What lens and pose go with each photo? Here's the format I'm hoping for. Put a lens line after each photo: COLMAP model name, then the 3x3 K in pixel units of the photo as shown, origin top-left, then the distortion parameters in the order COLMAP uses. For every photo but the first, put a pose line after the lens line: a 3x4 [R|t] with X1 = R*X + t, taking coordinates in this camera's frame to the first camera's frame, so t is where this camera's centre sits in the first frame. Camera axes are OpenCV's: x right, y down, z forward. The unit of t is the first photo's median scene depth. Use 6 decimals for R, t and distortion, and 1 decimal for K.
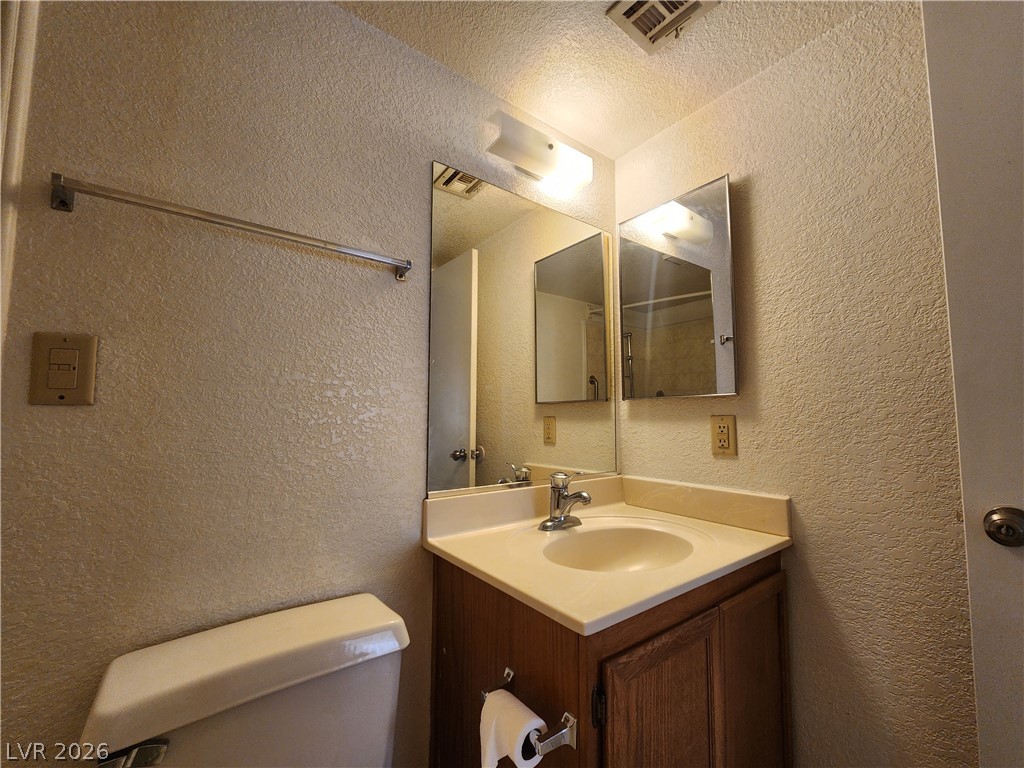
lens RADIAL K [[419.1, 0, 512.3], [0, 419.1, 386.3], [0, 0, 1]] dist [0.000807, -0.001548]
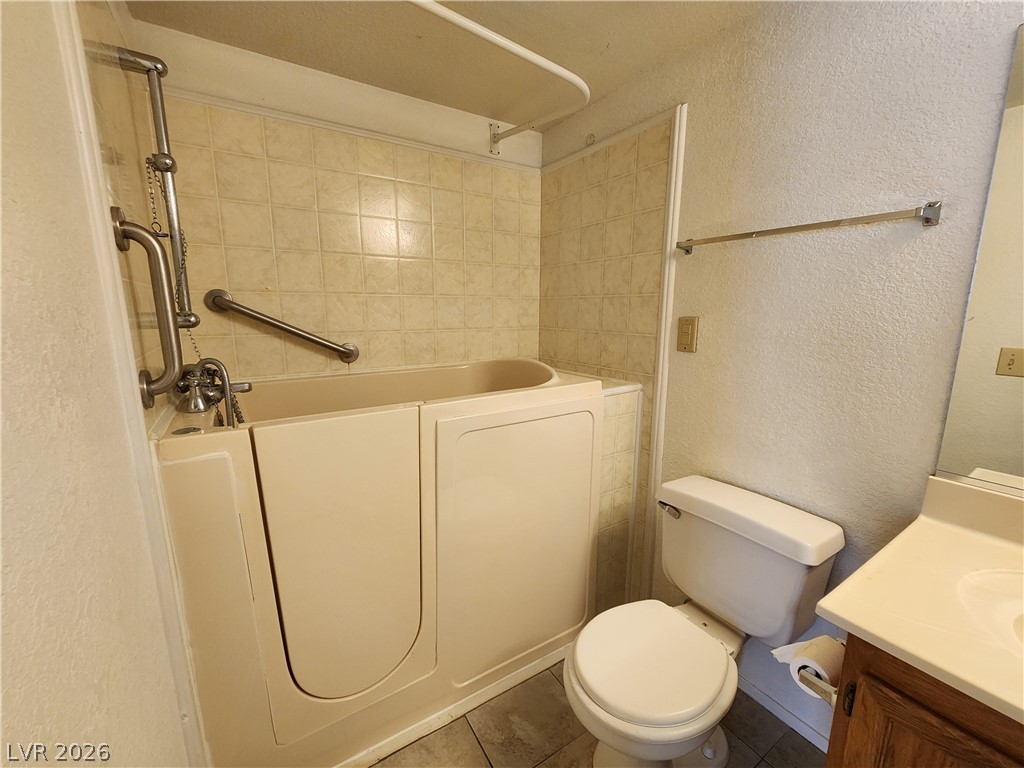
lens RADIAL K [[419.1, 0, 509.6], [0, 419.1, 387.8], [0, 0, 1]] dist [0.000807, -0.001548]
pose [[-0.089794, 0.181099, -0.979357, 1.031099], [0.071255, 0.981978, 0.175051, -0.194755], [0.993408, -0.054065, -0.101080, 0.294695]]
